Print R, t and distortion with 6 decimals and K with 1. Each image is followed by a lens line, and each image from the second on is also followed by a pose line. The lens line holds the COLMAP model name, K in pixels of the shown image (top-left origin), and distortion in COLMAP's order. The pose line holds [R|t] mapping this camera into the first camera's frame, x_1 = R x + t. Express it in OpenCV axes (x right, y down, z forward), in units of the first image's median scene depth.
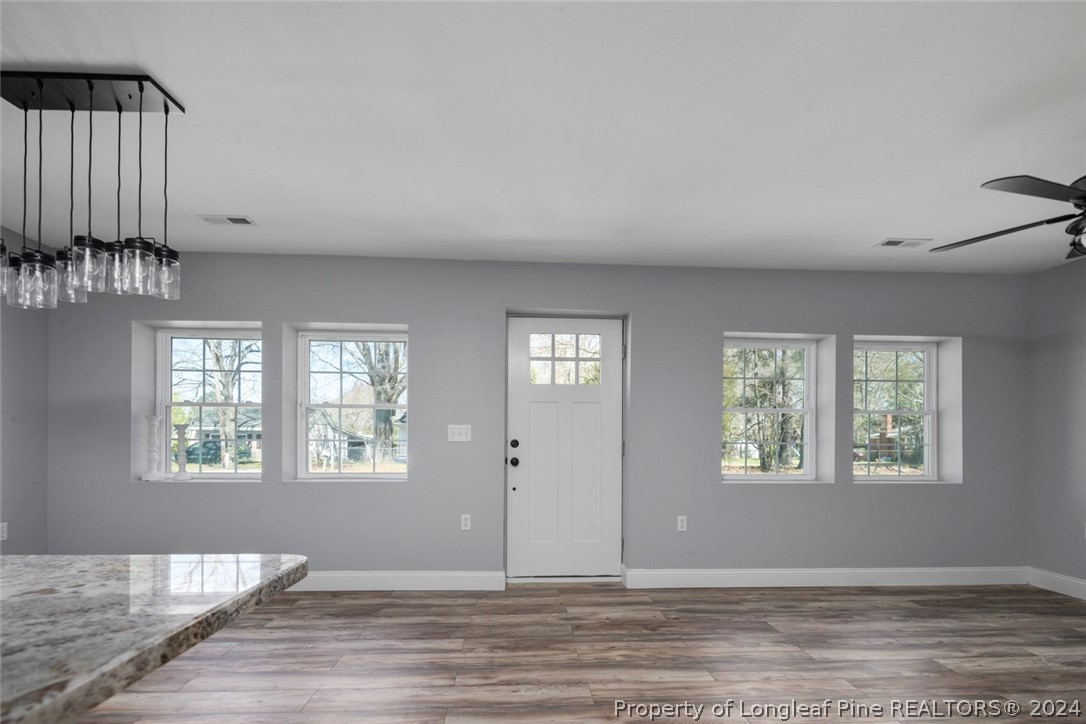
lens RADIAL K [[527.1, 0, 547.4], [0, 527.1, 449.4], [0, 0, 1]] dist [-0.000401, -0.002413]
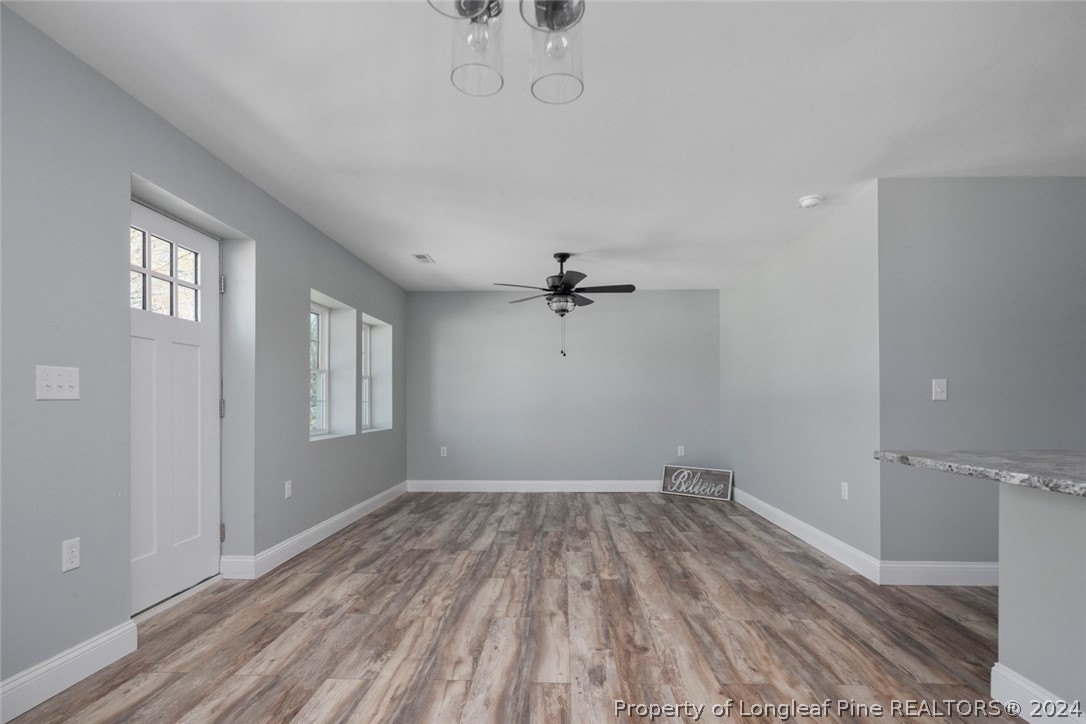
lens RADIAL K [[527.1, 0, 546.4], [0, 527.1, 407.9], [0, 0, 1]] dist [-0.000401, -0.002413]
pose [[0.089485, -0.016773, 0.995847, -0.611286], [0.013822, 0.999783, 0.015597, -0.008194], [-0.995892, 0.012368, 0.089697, 0.470458]]
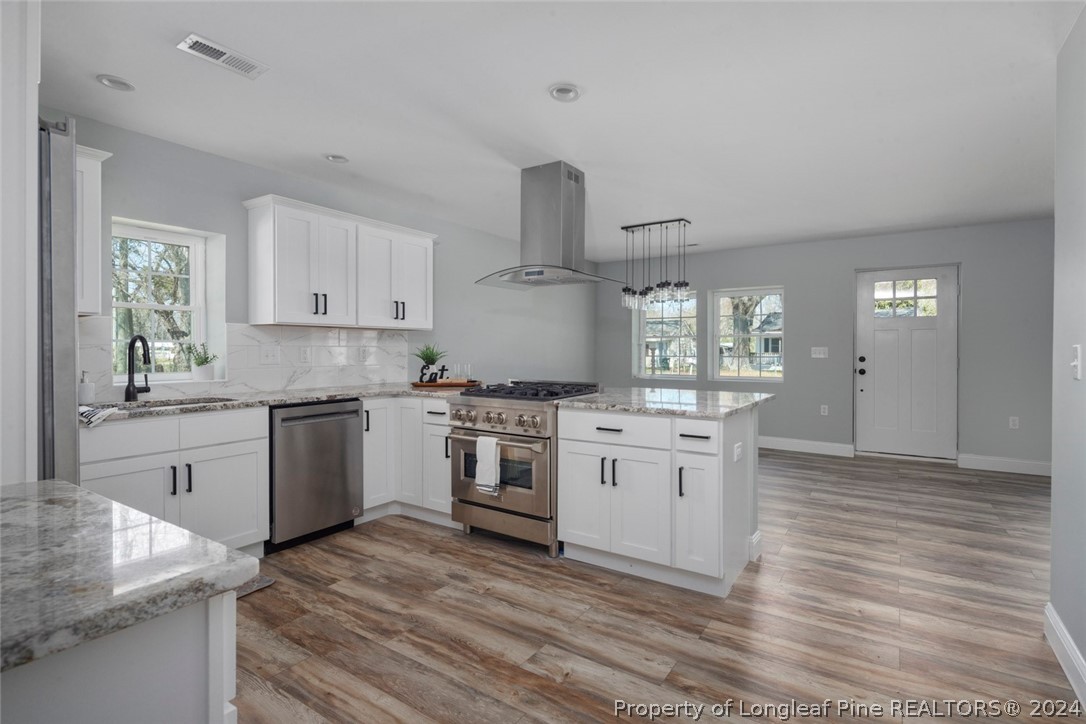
lens RADIAL K [[527.1, 0, 540.4], [0, 527.1, 355.9], [0, 0, 1]] dist [-0.000401, -0.002413]
pose [[0.793025, 0.002019, -0.609186, 0.123467], [-0.002497, 0.999997, 0.000064, -0.018147], [0.609184, 0.001471, 0.793027, -0.714700]]
